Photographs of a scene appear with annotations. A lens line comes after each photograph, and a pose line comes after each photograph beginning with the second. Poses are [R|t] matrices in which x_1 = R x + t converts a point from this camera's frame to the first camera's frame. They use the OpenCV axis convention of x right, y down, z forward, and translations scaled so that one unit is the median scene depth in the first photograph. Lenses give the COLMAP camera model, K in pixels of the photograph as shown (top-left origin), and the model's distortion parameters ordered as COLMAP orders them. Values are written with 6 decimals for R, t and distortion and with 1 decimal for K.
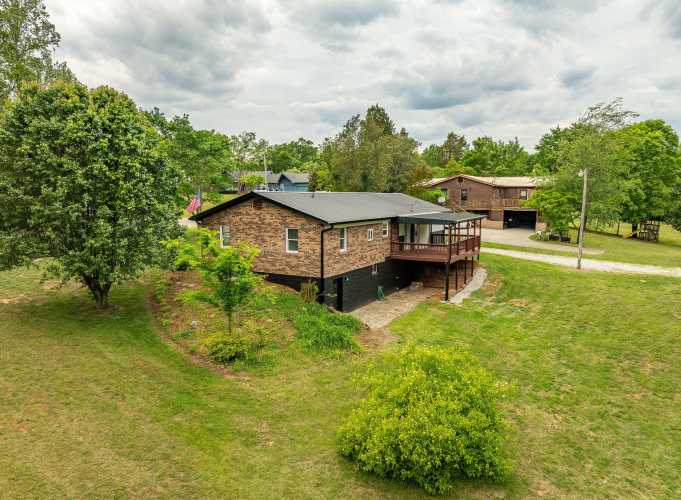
lens RADIAL K [[507.1, 0, 340.5], [0, 507.1, 250.0], [0, 0, 1]] dist [0.007251, 0.001774]
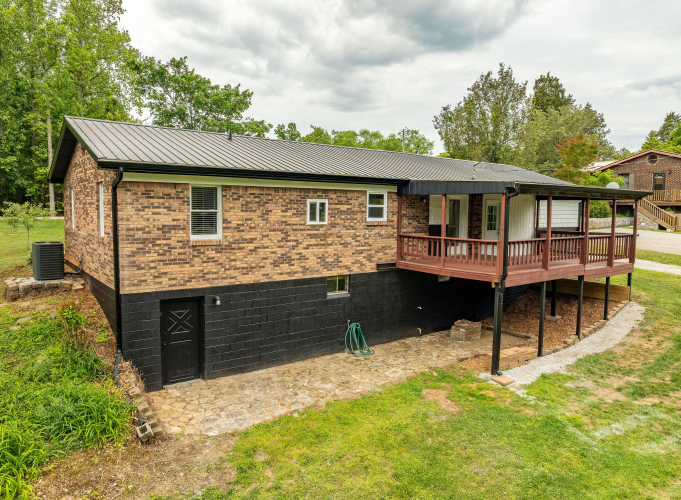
lens RADIAL K [[493.6, 0, 340.5], [0, 493.6, 250.0], [0, 0, 1]] dist [-0.034631, -0.000756]
pose [[0.910565, 0.044063, -0.411011, 0.255577], [-0.056404, 0.998247, -0.017940, 0.011723], [0.409500, 0.039518, 0.911454, 0.572241]]
